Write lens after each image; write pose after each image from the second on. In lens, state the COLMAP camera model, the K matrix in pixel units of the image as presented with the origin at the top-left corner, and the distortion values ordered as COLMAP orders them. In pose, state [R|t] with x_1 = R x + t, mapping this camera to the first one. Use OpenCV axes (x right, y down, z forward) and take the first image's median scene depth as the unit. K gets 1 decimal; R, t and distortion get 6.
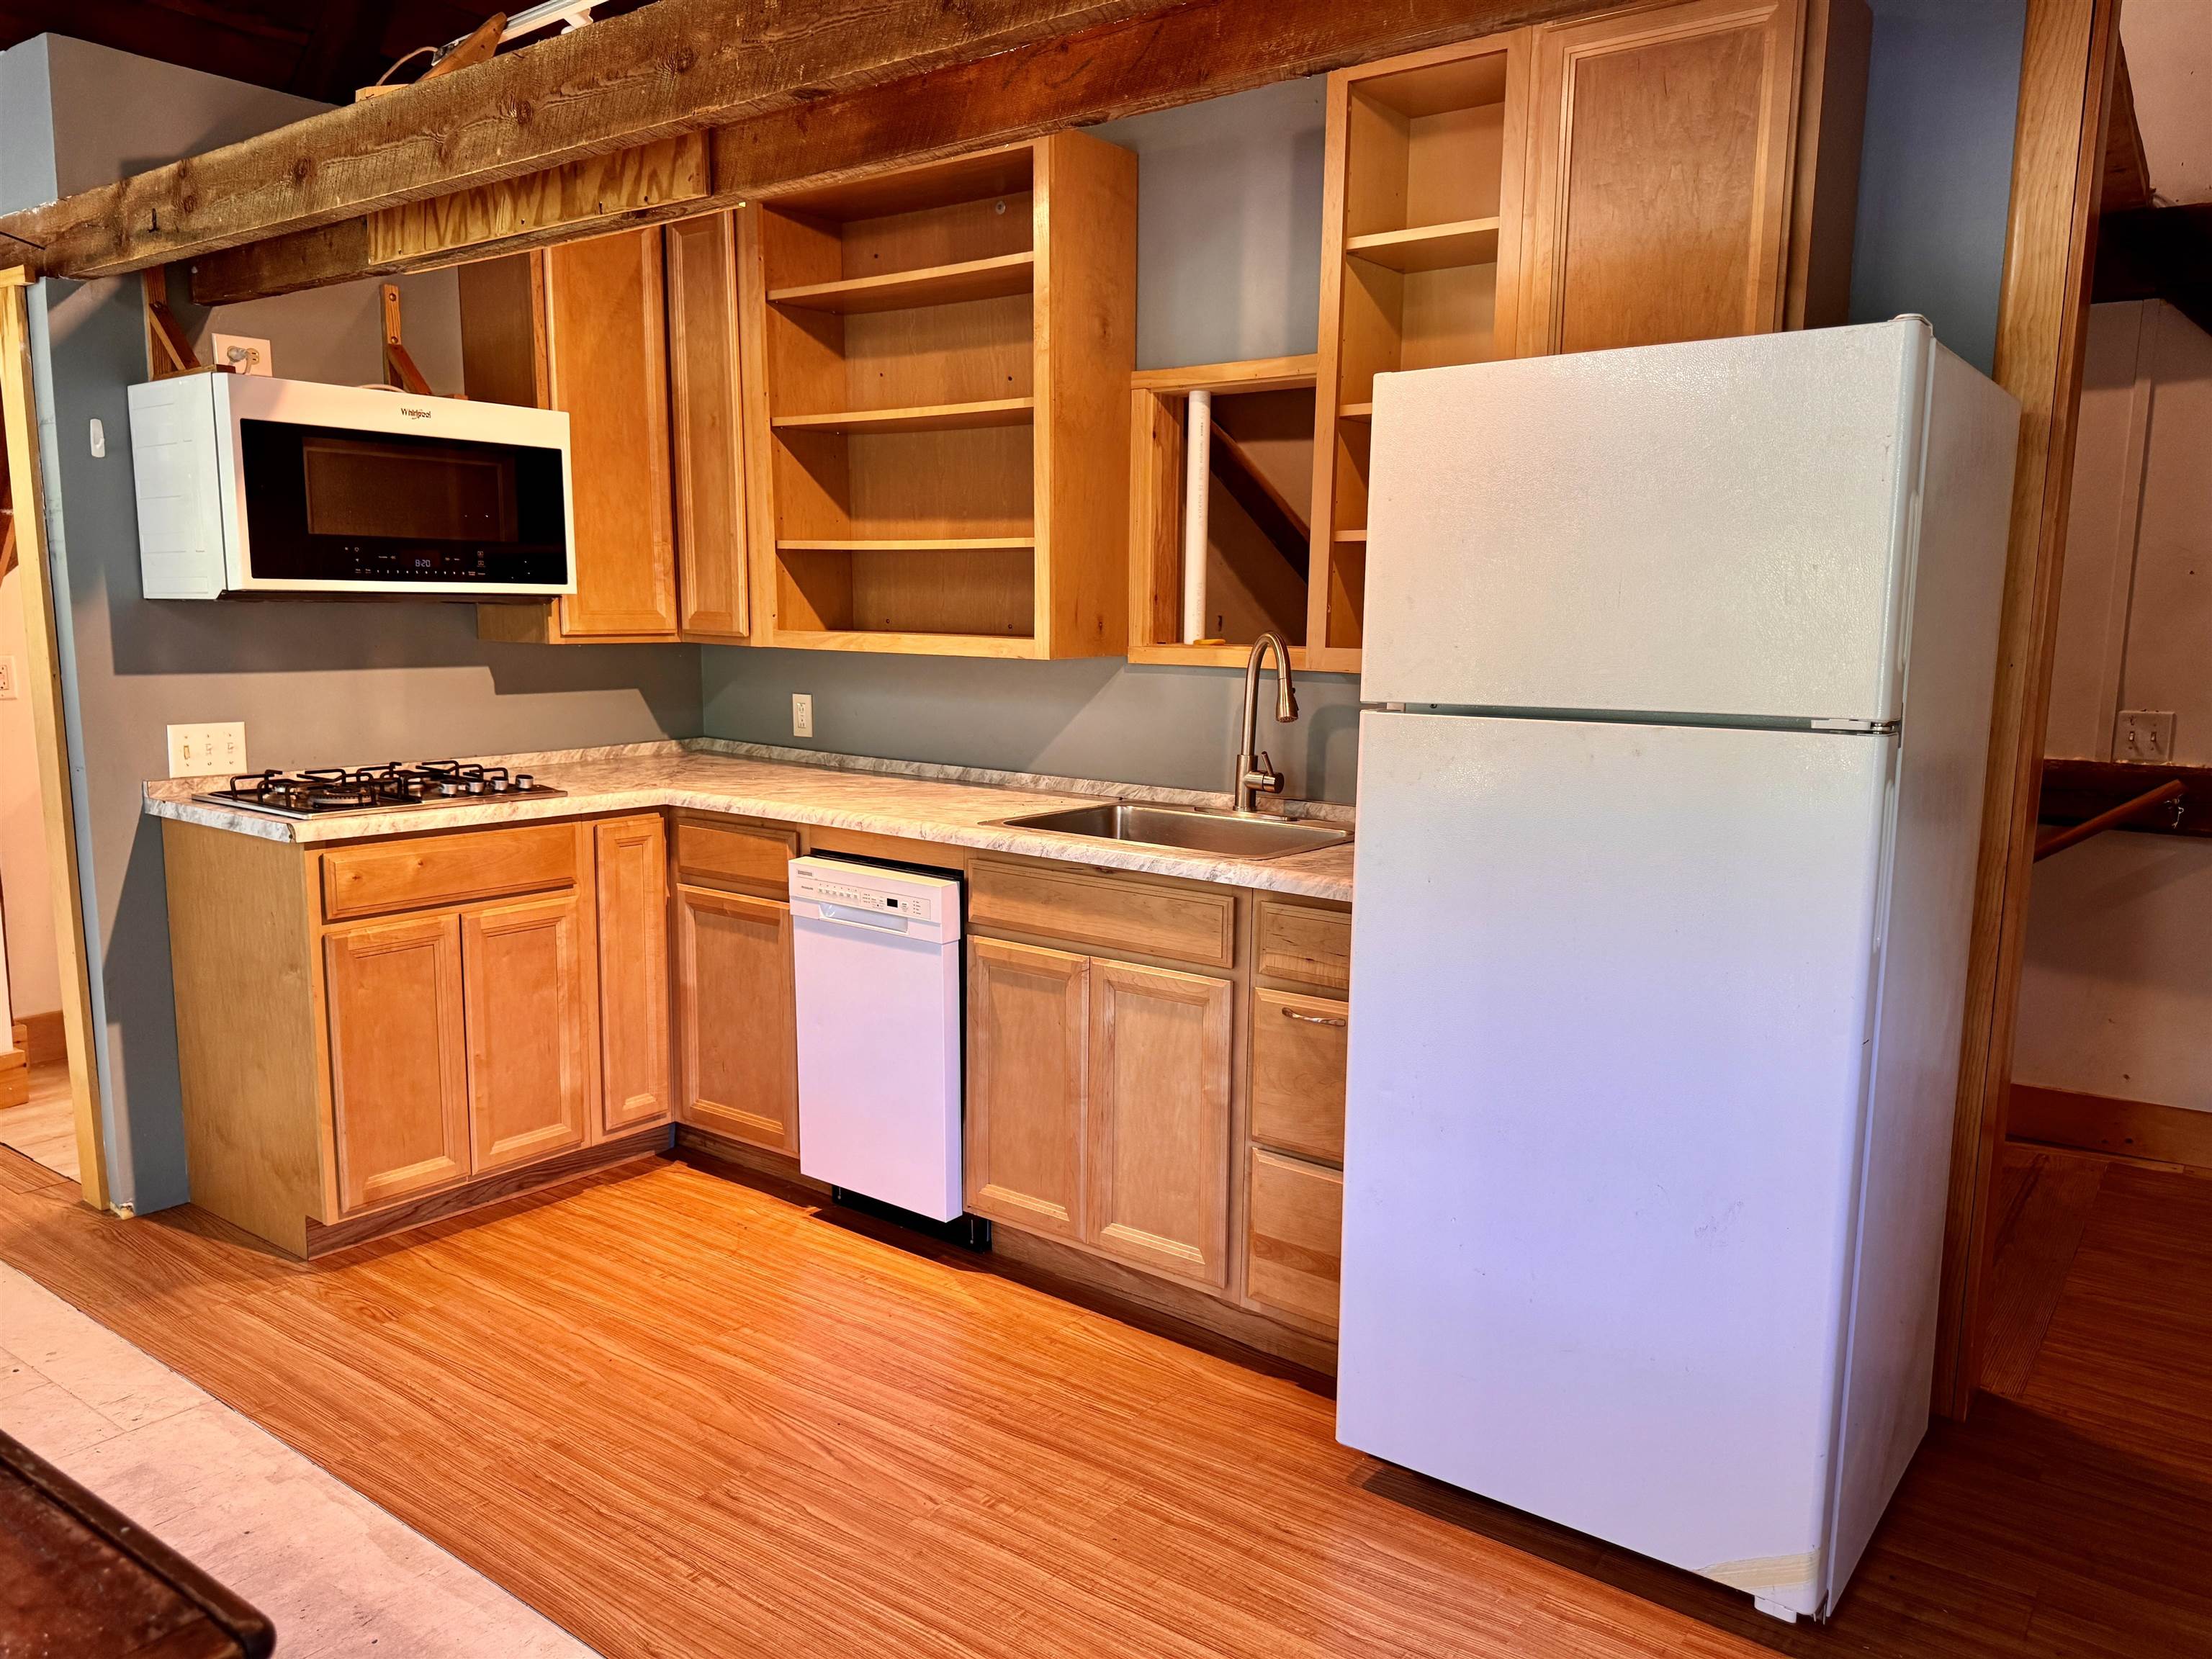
lens RADIAL K [[1586.1, 0, 1107.2], [0, 1586.1, 836.7], [0, 0, 1]] dist [-0.000806, -0.003351]
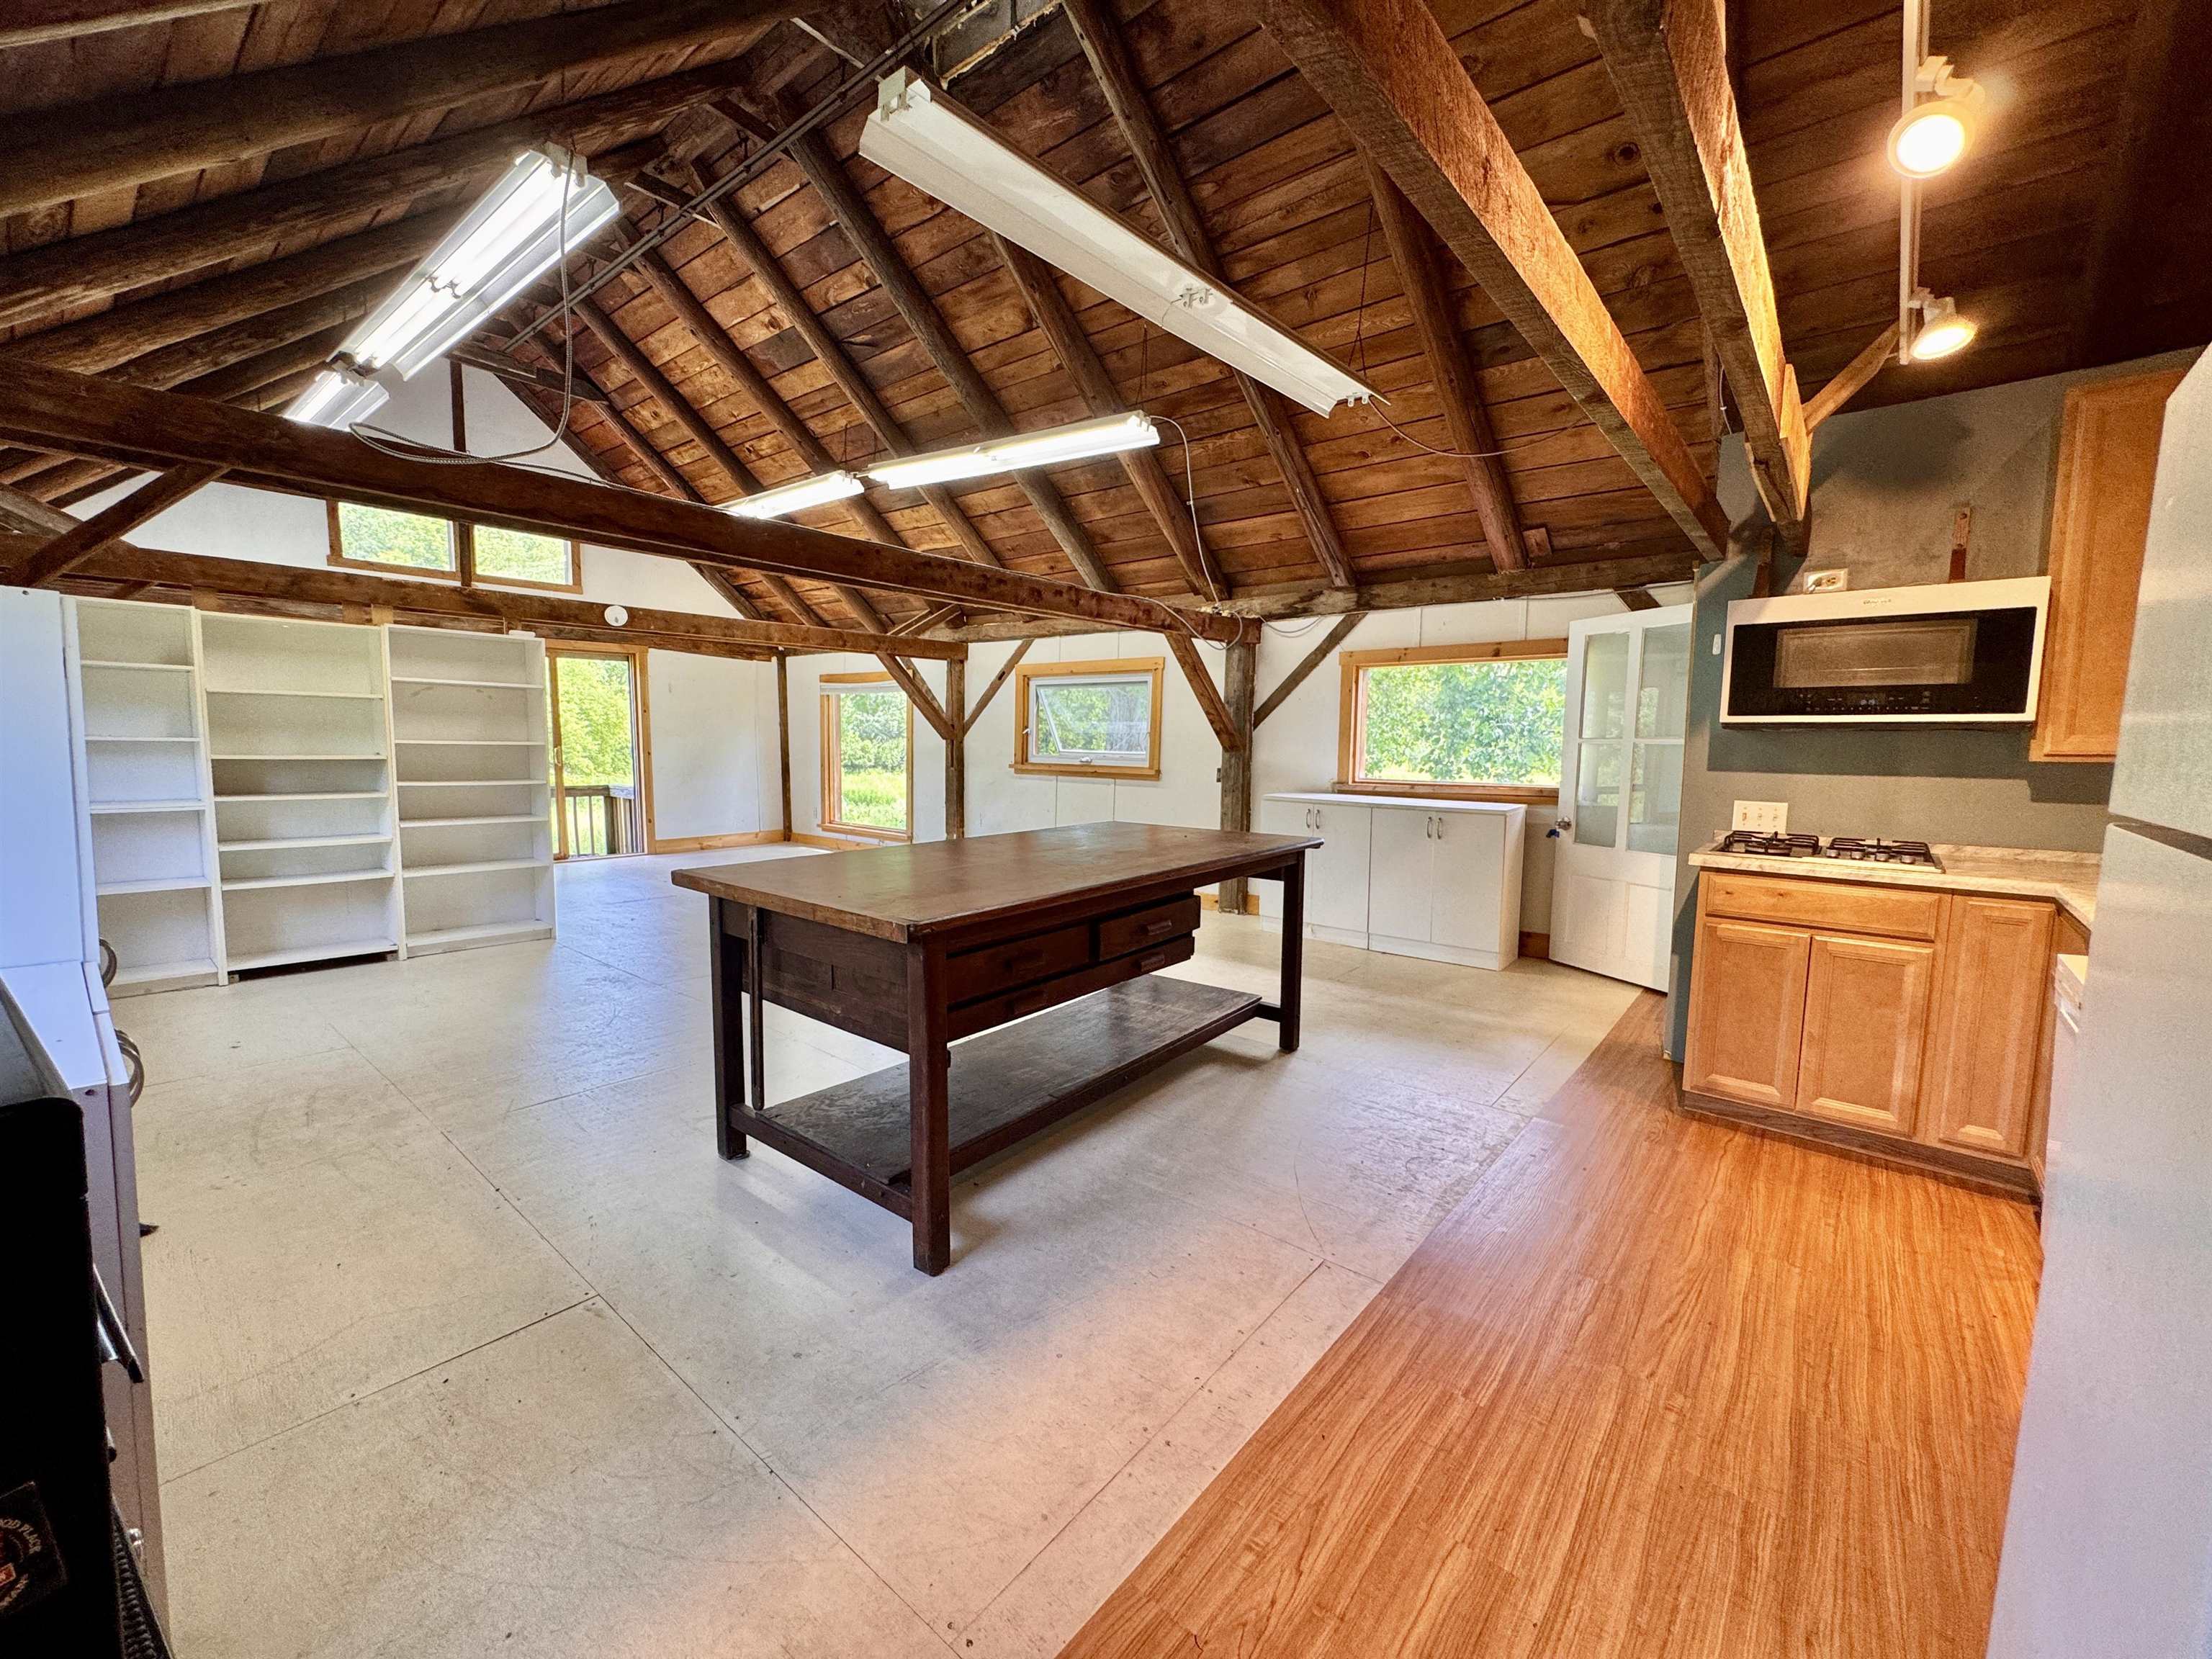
lens RADIAL K [[888.1, 0, 1105.7], [0, 888.1, 817.8], [0, 0, 1]] dist [-0.000241, 0.000078]
pose [[-0.064665, 0.081962, -0.994535, 0.440155], [-0.156007, 0.983537, 0.091199, -0.030687], [0.985637, 0.161052, -0.050814, 0.353969]]
